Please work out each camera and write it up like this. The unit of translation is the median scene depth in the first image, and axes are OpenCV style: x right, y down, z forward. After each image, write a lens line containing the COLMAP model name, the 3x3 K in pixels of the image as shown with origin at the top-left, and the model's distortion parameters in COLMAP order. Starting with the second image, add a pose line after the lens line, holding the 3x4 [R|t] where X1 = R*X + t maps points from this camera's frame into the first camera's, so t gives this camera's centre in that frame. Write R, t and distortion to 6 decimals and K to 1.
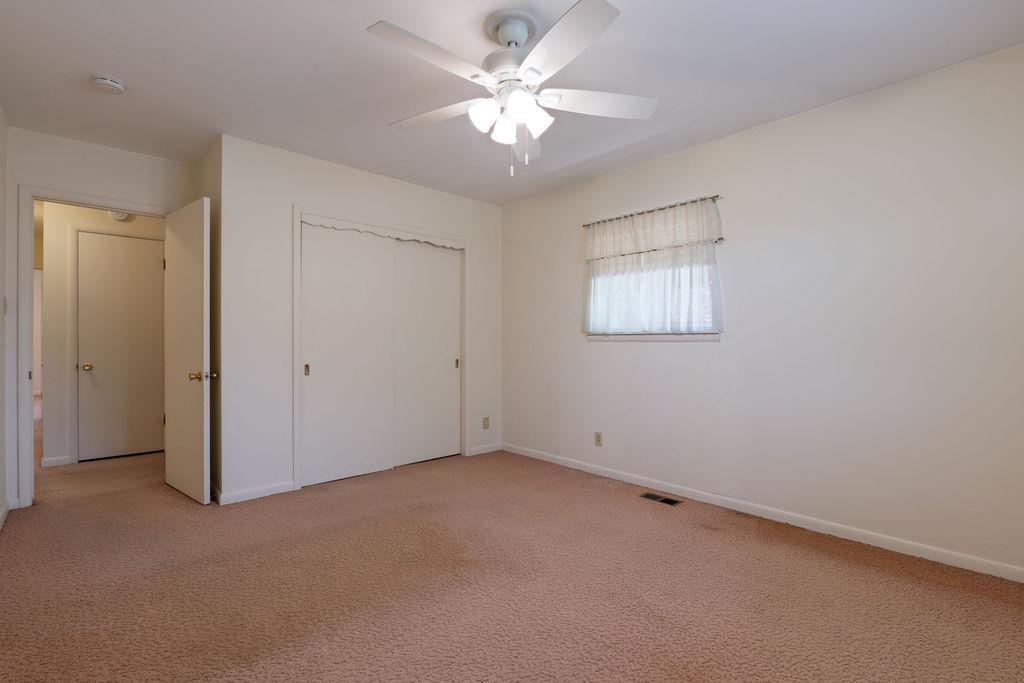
lens RADIAL K [[473.9, 0, 513.4], [0, 473.9, 342.9], [0, 0, 1]] dist [-0.006033, -0.000730]
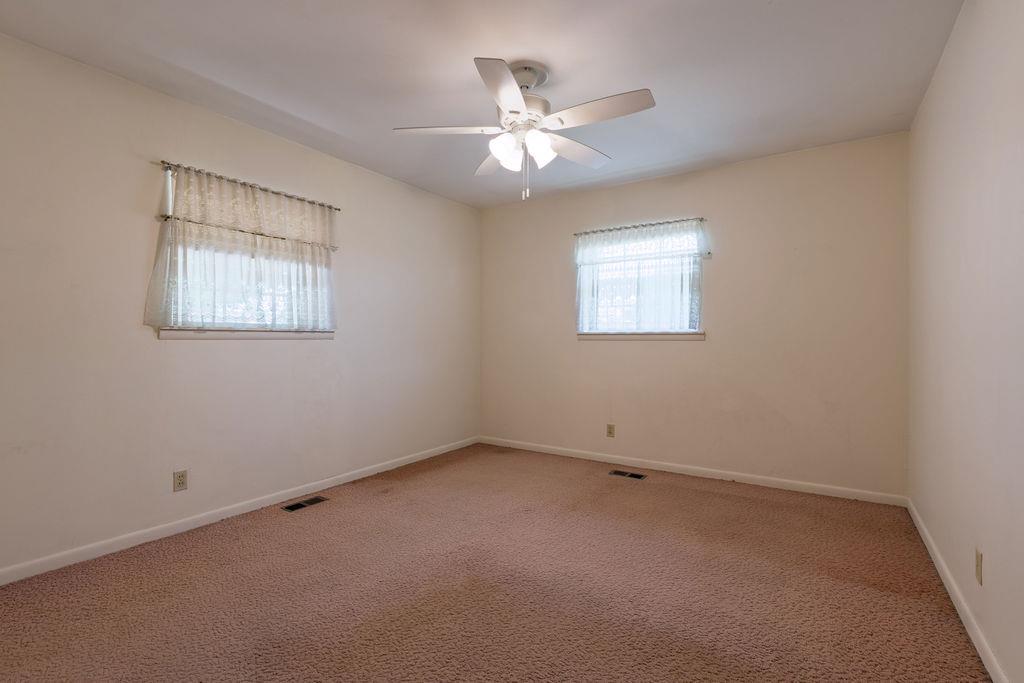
lens RADIAL K [[473.9, 0, 513.3], [0, 473.9, 342.0], [0, 0, 1]] dist [-0.006033, -0.000730]
pose [[-0.244584, -0.011460, 0.969560, -0.704063], [0.001215, 0.999926, 0.012125, -0.008722], [-0.969627, 0.004144, -0.244552, 0.809295]]
